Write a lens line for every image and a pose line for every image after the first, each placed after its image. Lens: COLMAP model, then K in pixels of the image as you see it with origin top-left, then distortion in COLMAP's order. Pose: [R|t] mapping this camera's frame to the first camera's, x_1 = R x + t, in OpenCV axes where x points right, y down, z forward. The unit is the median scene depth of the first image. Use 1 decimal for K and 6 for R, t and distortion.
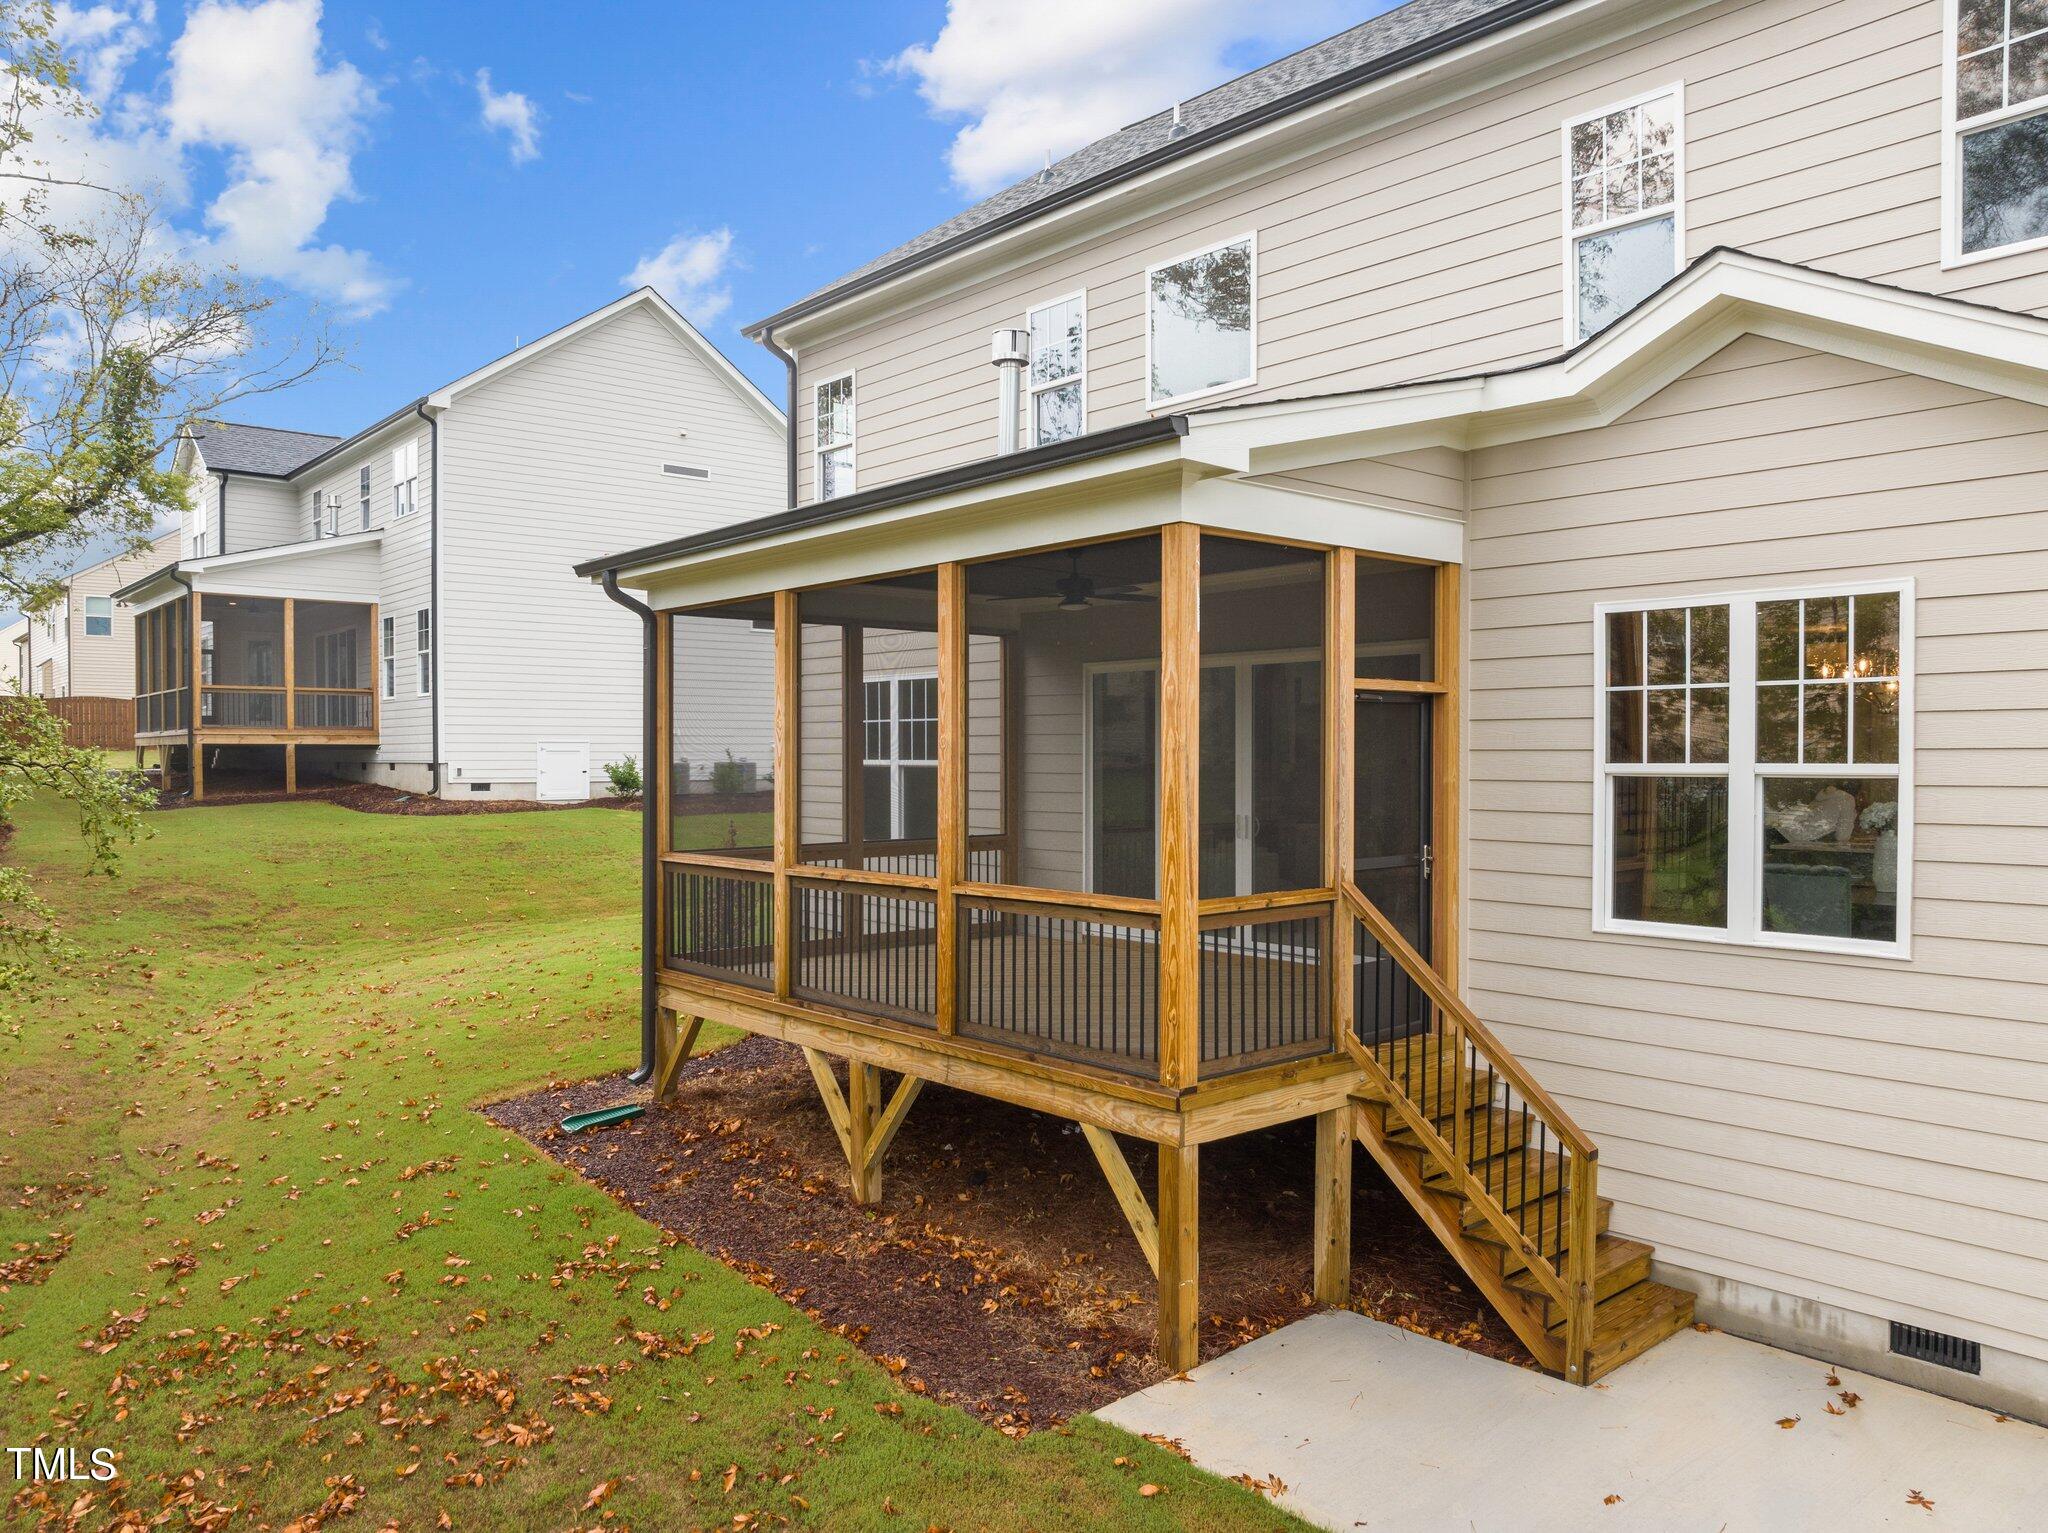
lens RADIAL K [[1446.6, 0, 1024.1], [0, 1446.6, 768.1], [0, 0, 1]] dist [-0.037372, 0.011899]
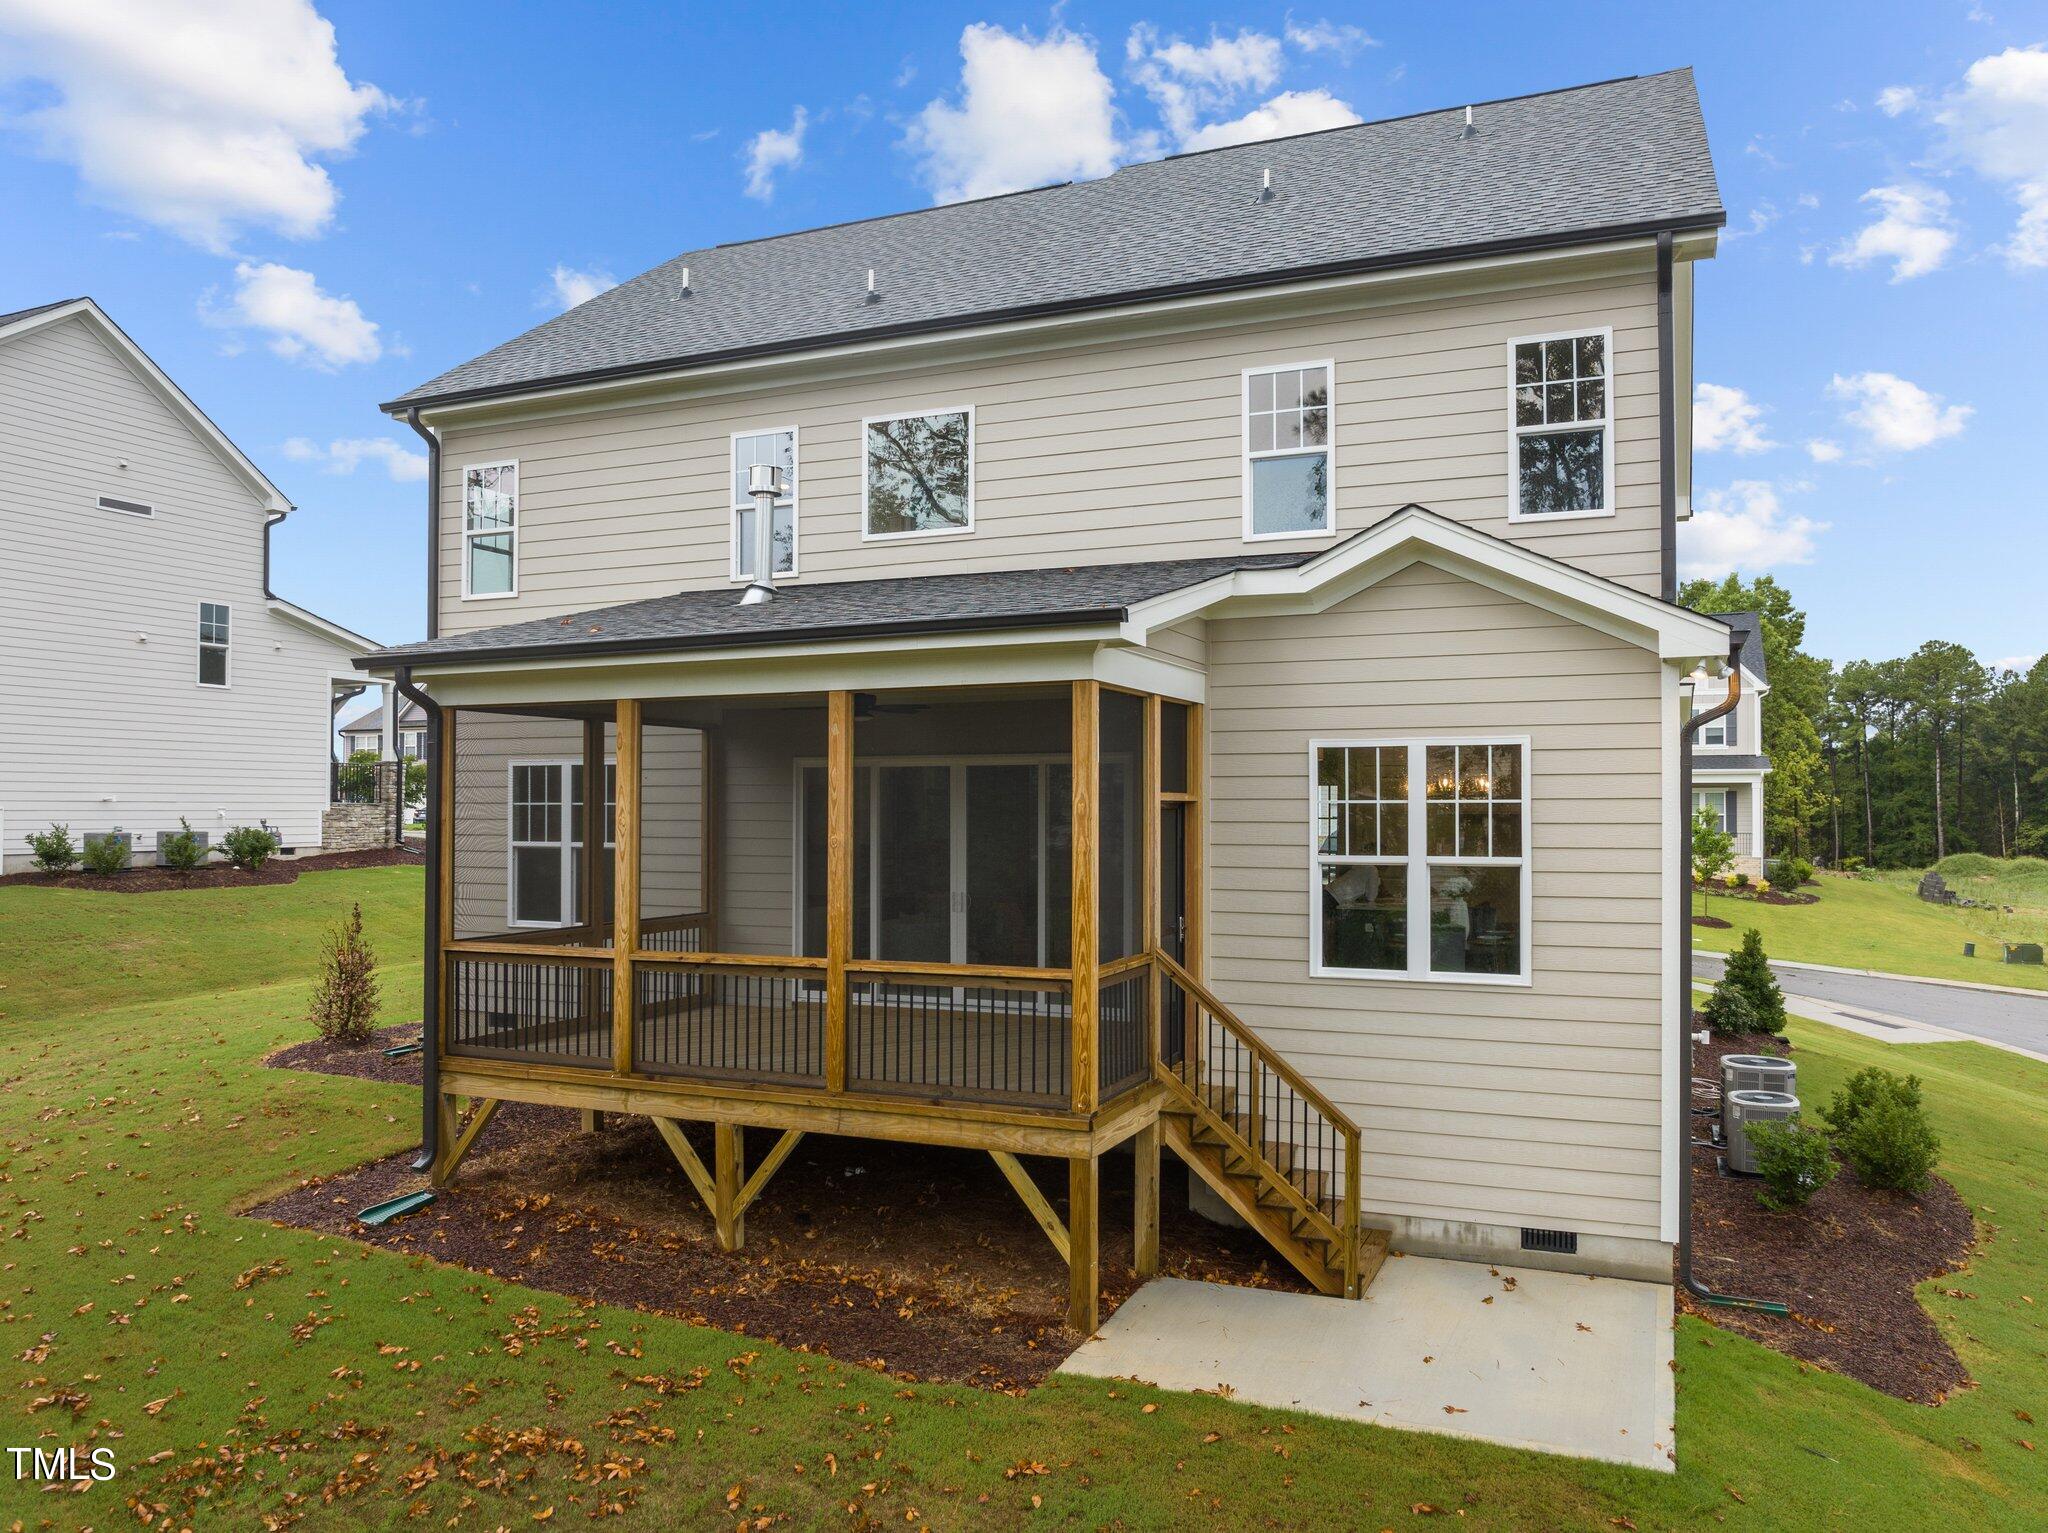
lens RADIAL K [[1442.9, 0, 1023.9], [0, 1442.9, 769.1], [0, 0, 1]] dist [-0.033323, 0.009534]
pose [[0.906663, 0.012791, 0.421661, -0.428679], [0.003086, 0.999312, -0.036951, -0.034757], [-0.421843, 0.034804, 0.906000, -0.139067]]
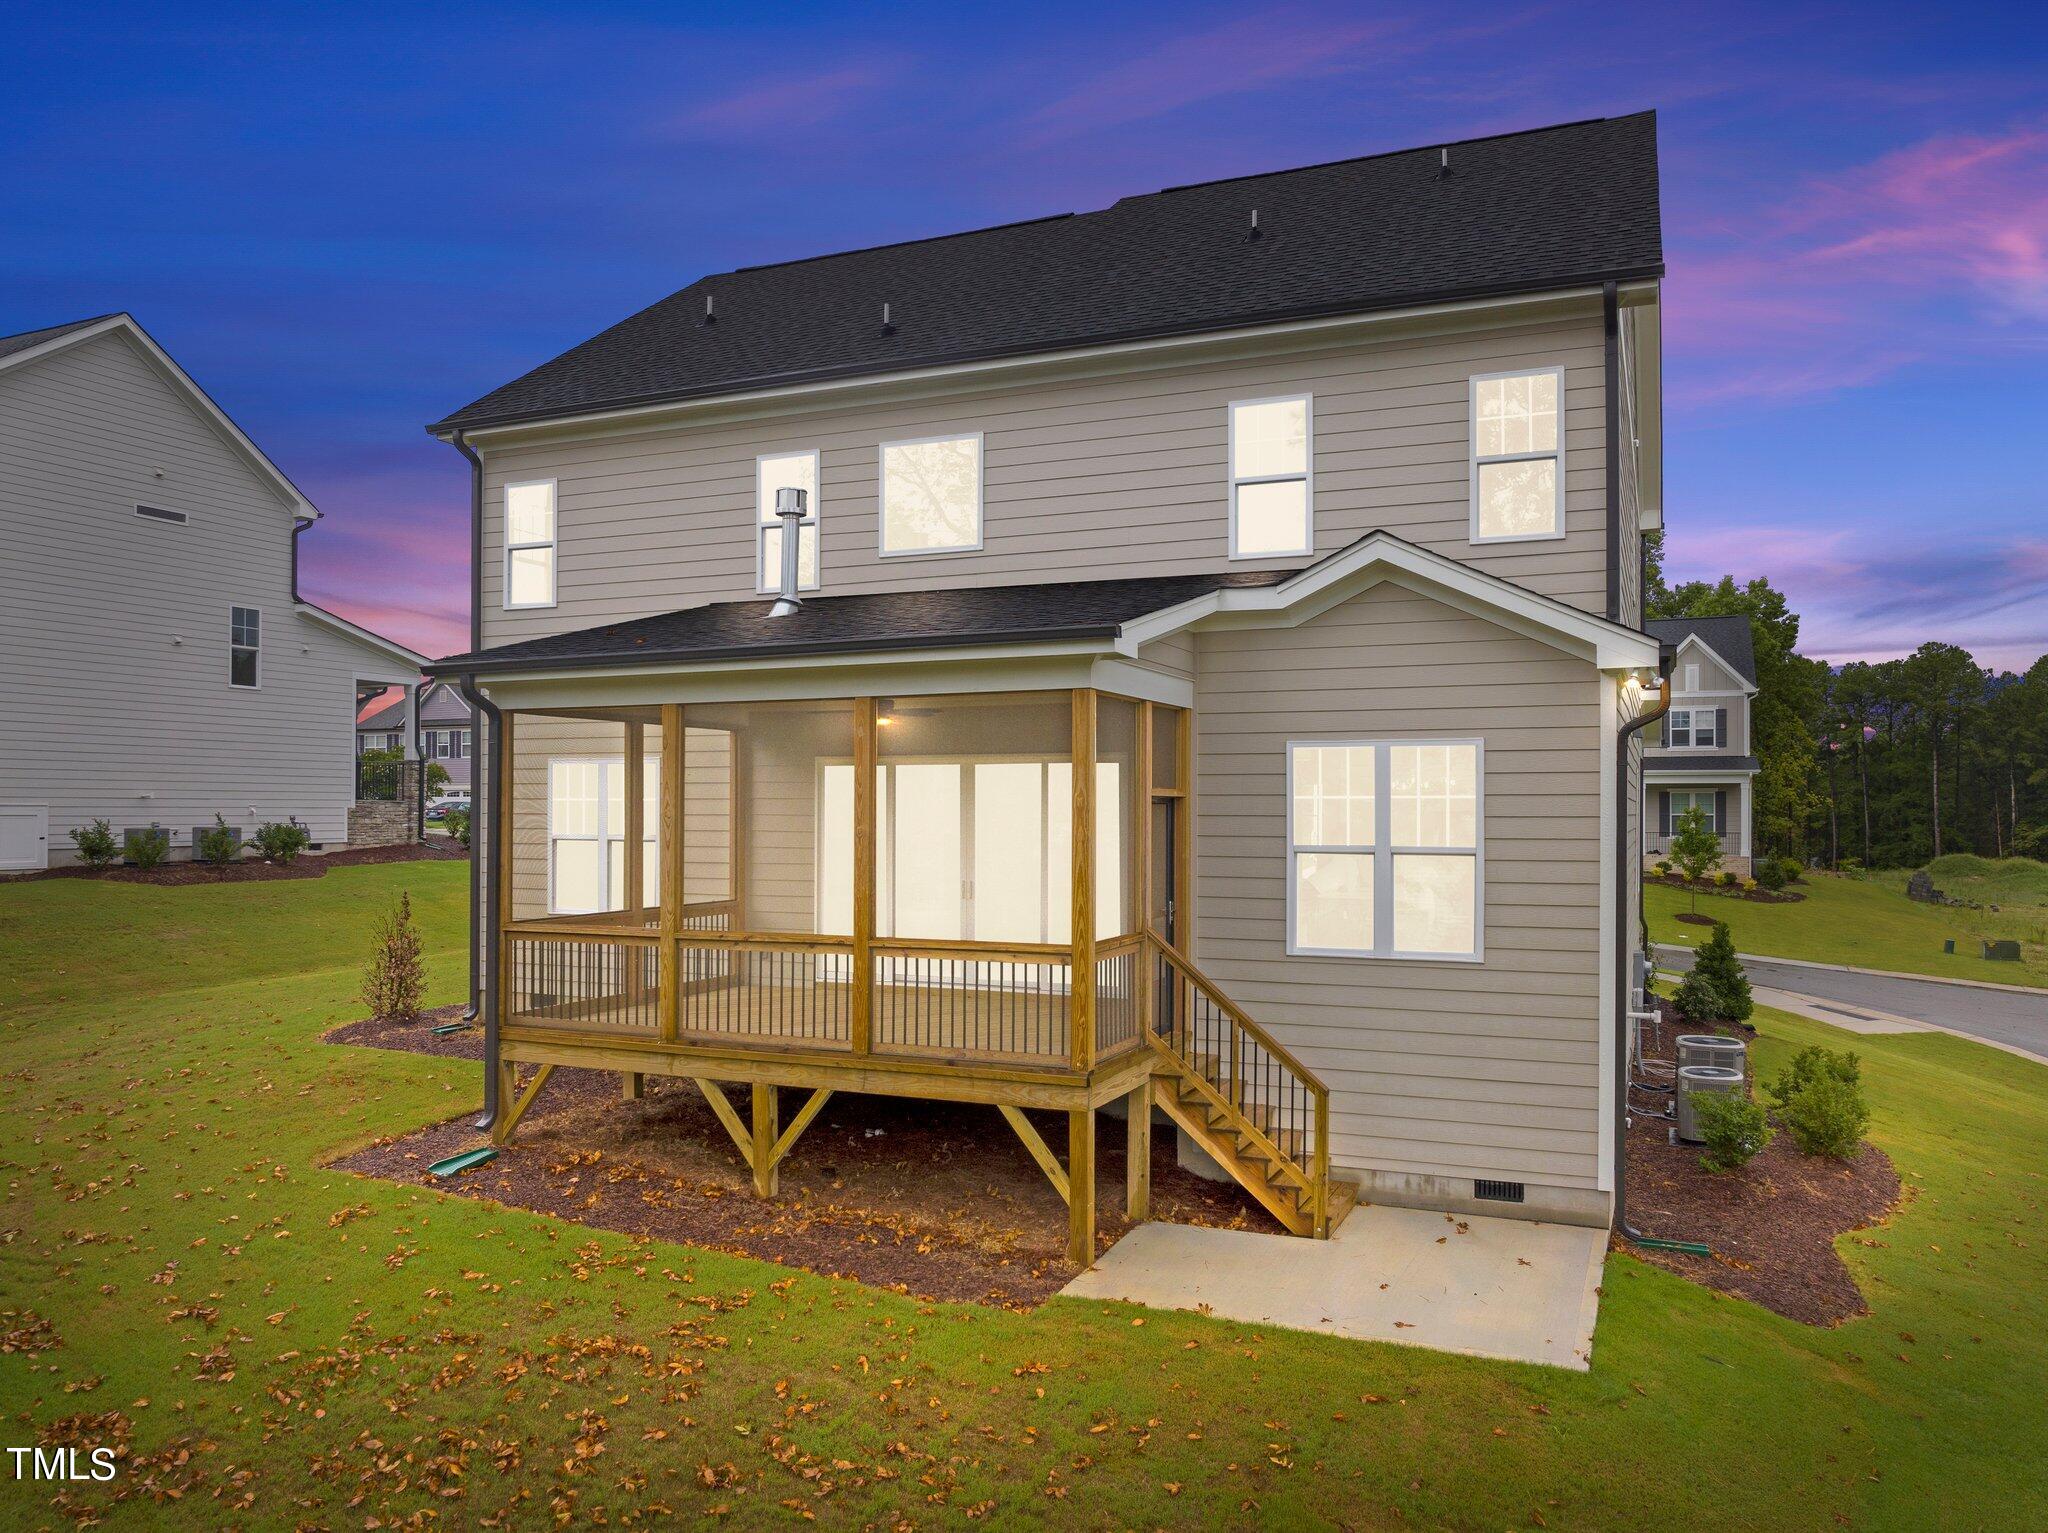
lens RADIAL K [[1442.7, 0, 1021.6], [0, 1442.7, 773.6], [0, 0, 1]] dist [-0.027927, -0.001420]
pose [[0.907689, 0.012889, 0.419445, -0.494505], [0.001472, 0.999424, -0.033897, -0.027444], [-0.419641, 0.031385, 0.907148, -0.271417]]
